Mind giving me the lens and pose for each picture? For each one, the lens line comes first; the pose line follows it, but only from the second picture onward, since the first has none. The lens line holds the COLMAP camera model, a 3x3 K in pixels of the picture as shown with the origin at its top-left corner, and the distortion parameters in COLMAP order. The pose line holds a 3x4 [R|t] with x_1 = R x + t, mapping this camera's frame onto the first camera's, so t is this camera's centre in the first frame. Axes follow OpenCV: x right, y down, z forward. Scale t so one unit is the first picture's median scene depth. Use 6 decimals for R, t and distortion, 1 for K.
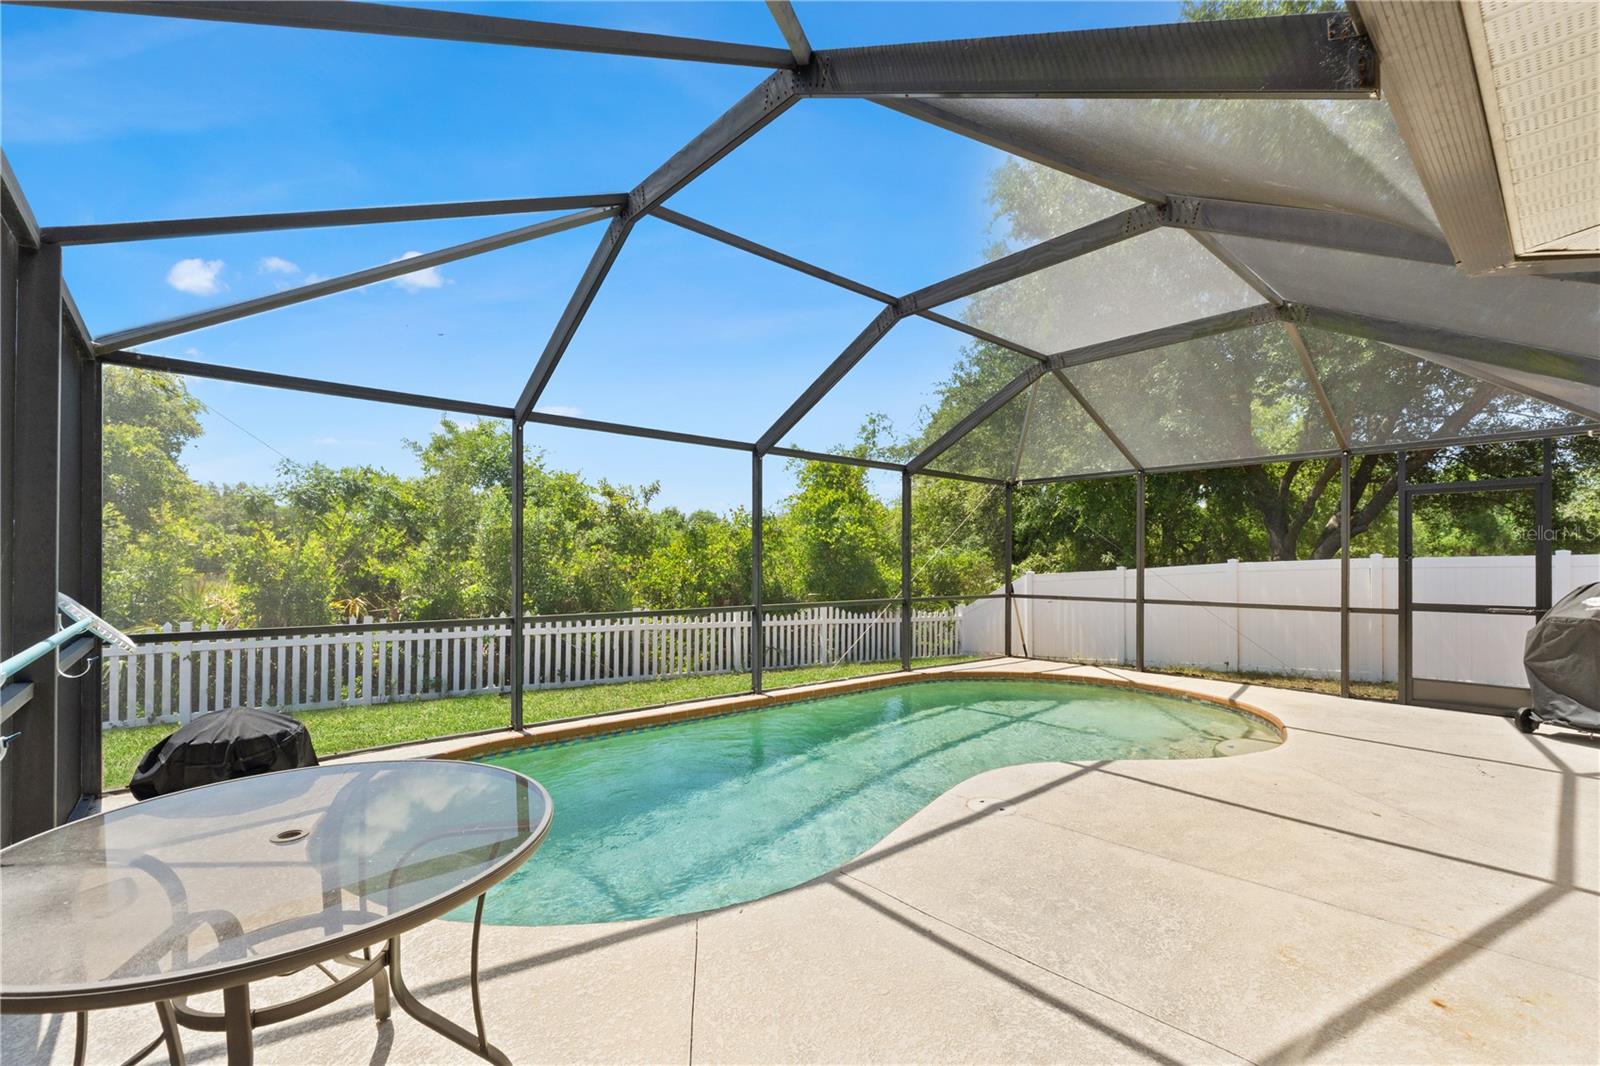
lens RADIAL K [[685.5, 0, 792.1], [0, 685.5, 555.4], [0, 0, 1]] dist [-0.005237, -0.000943]
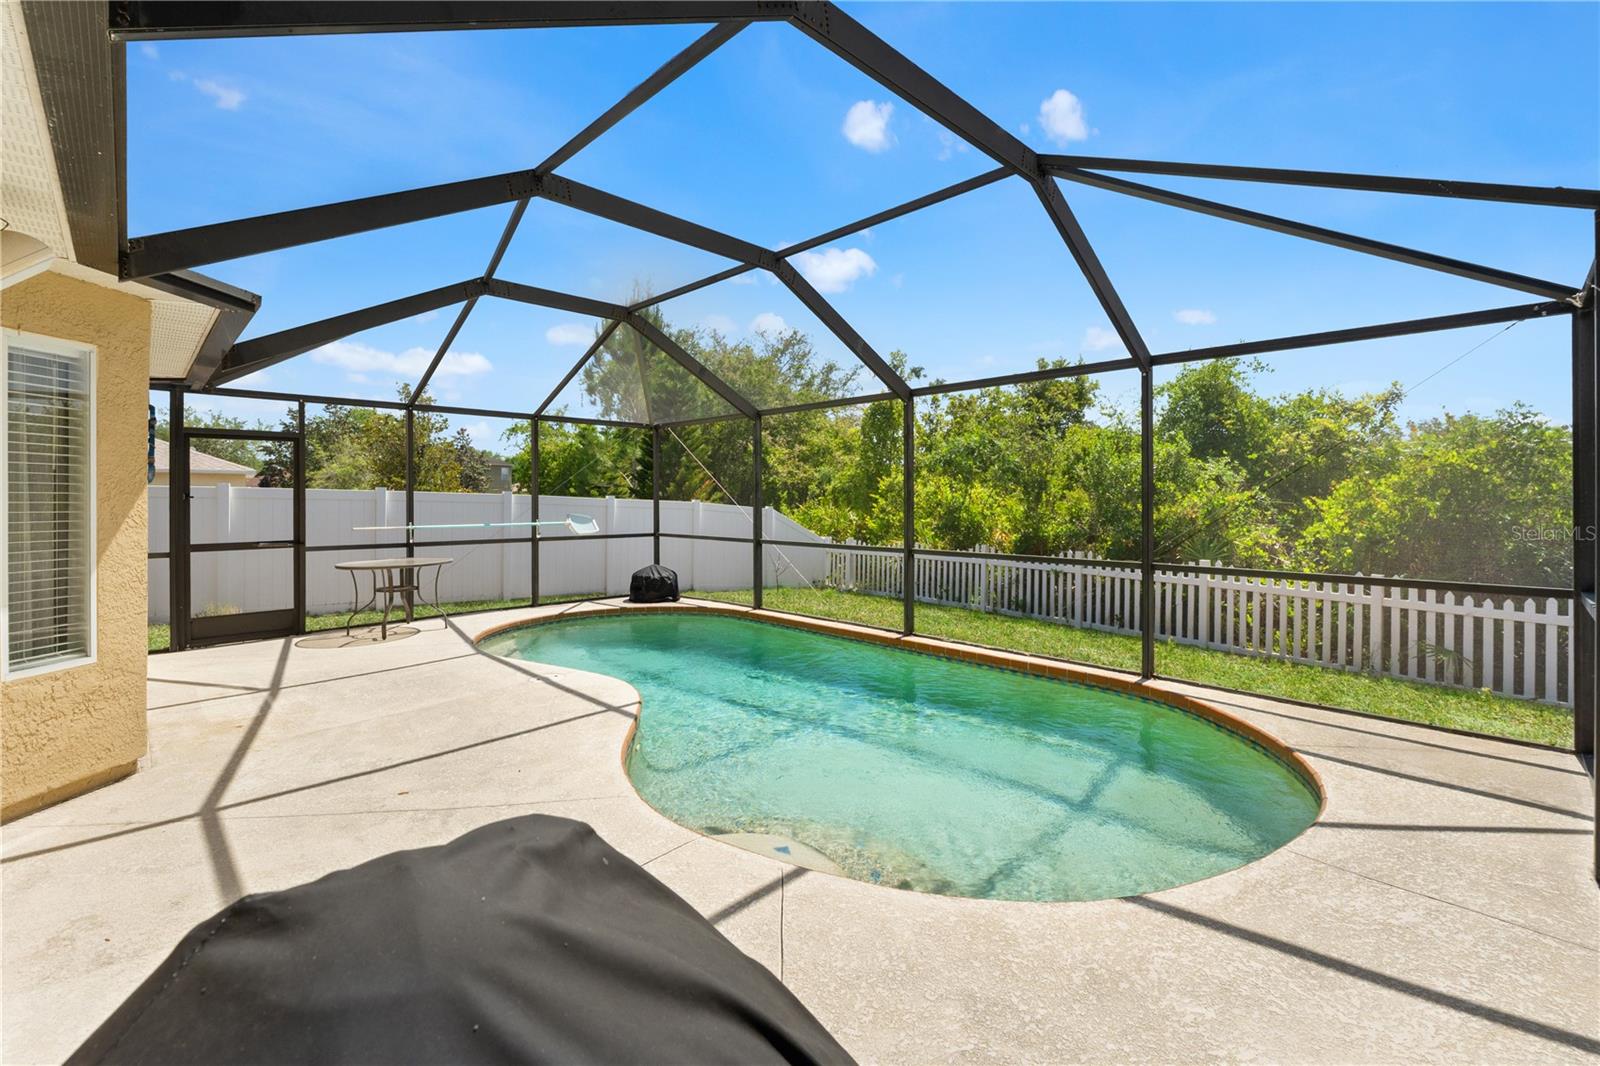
lens RADIAL K [[687.6, 0, 793.4], [0, 687.6, 507.2], [0, 0, 1]] dist [-0.001880, 0.000065]
pose [[0.064673, 0.009622, -0.997860, 1.564947], [0.010139, 0.999896, 0.010299, 0.003172], [0.997855, -0.010784, 0.064569, 1.278211]]
